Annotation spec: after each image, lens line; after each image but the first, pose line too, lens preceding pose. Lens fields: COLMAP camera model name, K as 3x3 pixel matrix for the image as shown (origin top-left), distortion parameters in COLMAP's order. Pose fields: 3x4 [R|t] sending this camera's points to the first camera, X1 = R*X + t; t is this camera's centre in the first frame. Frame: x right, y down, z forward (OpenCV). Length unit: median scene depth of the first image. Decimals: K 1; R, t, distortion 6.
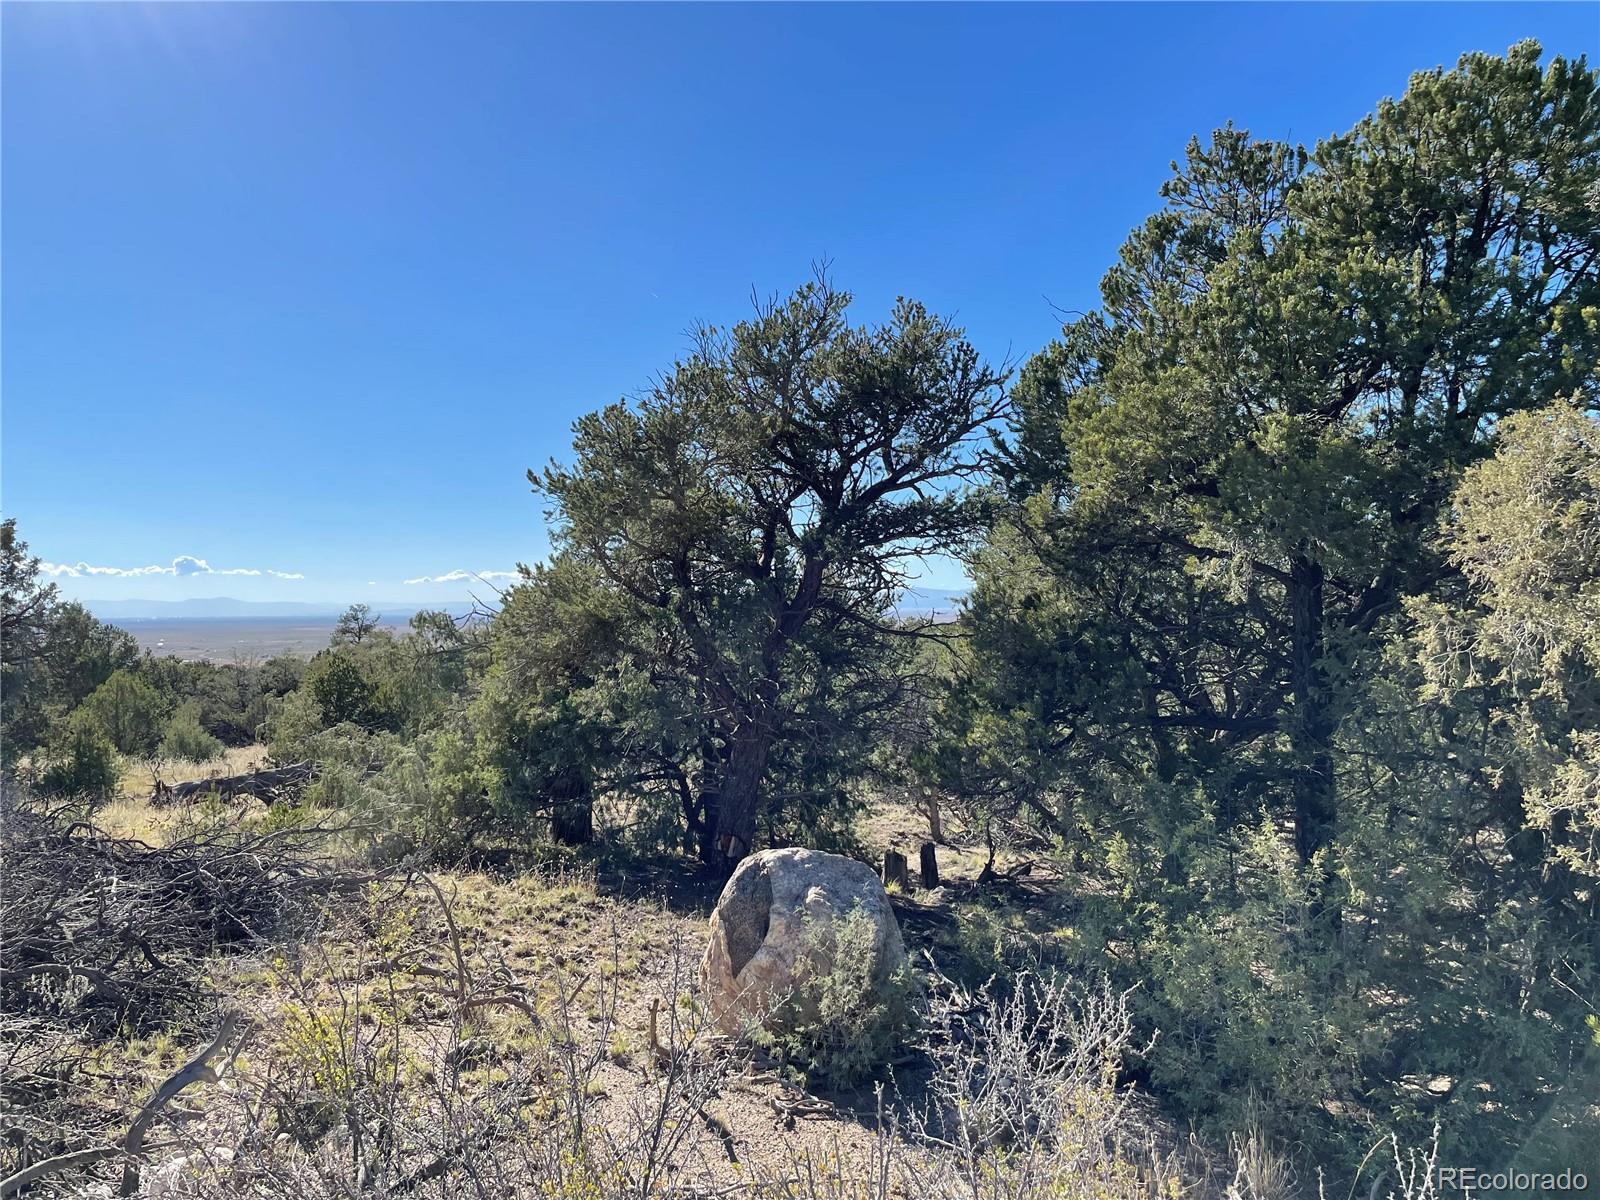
lens RADIAL K [[1216.0, 0, 800.0], [0, 1216.0, 600.0], [0, 0, 1]] dist [0.089687, -0.134219]
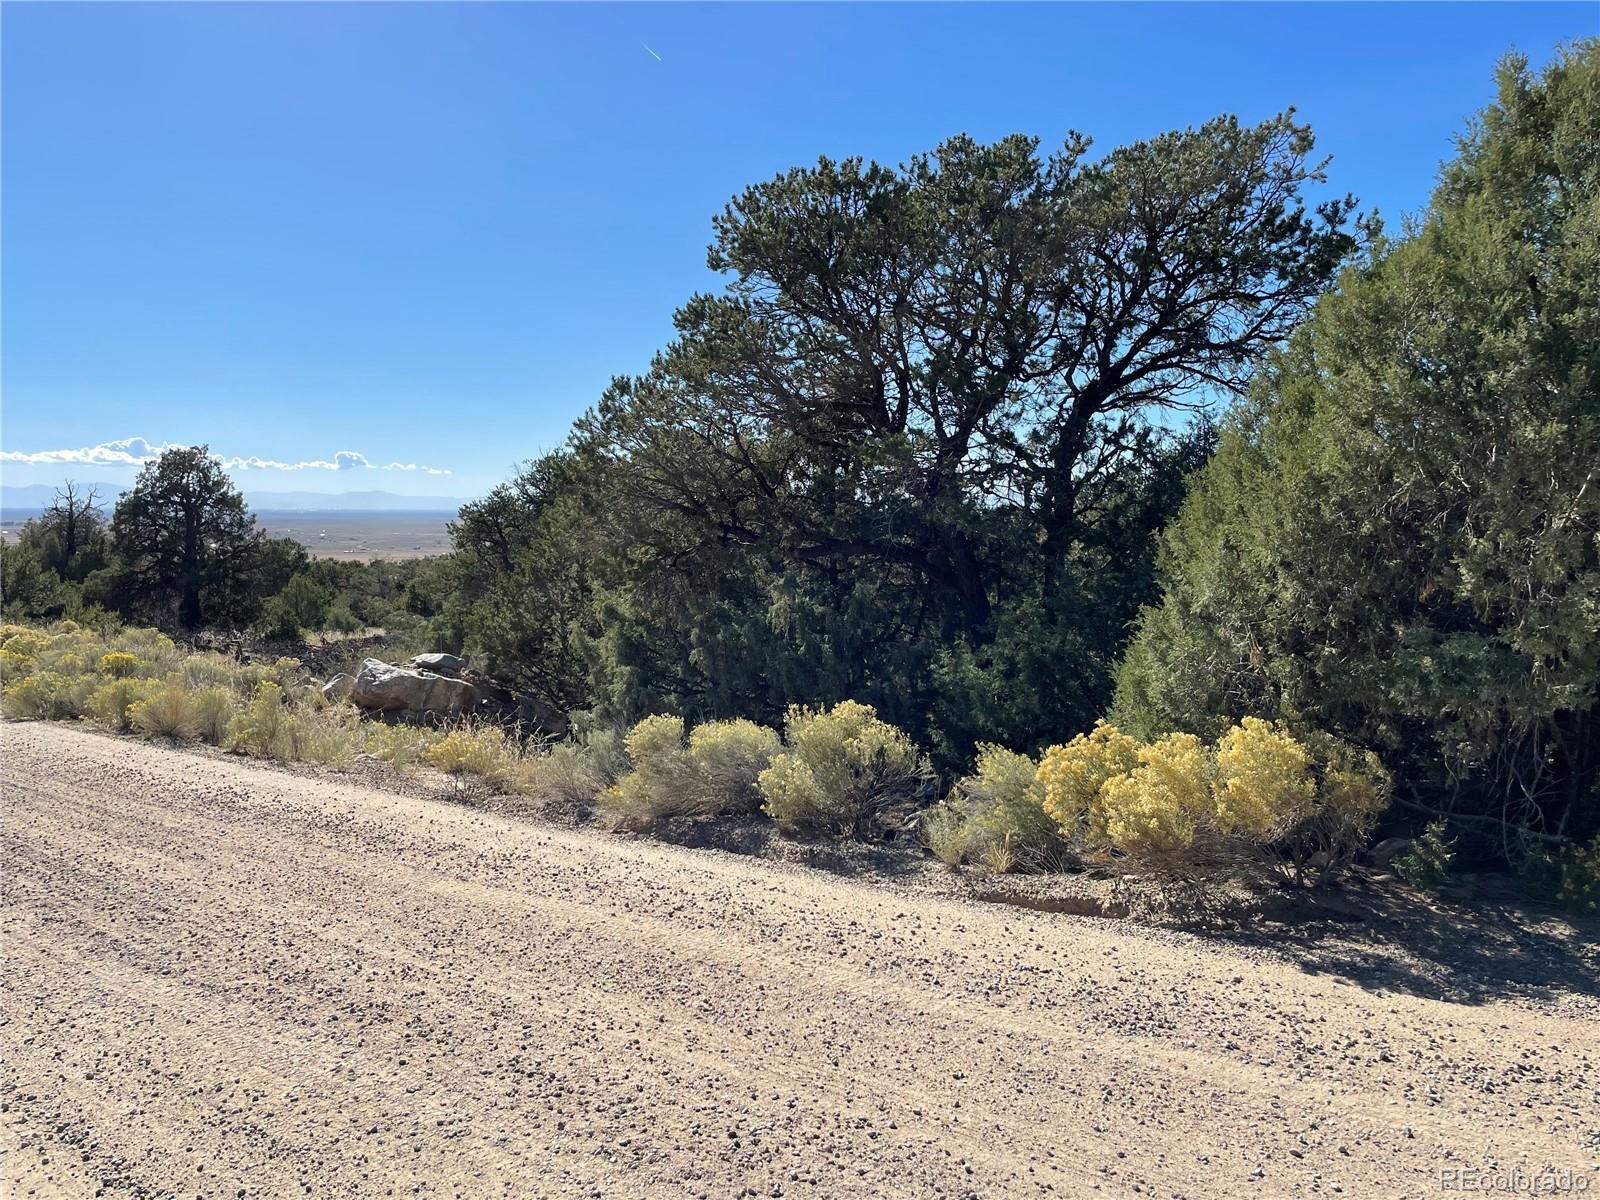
lens RADIAL K [[1216.0, 0, 800.0], [0, 1216.0, 600.0], [0, 0, 1]] dist [0.089687, -0.134219]
pose [[0.993850, 0.026101, -0.107617, 0.222507], [-0.017447, 0.996595, 0.080584, -0.041658], [0.109354, -0.078211, 0.990921, -0.425167]]
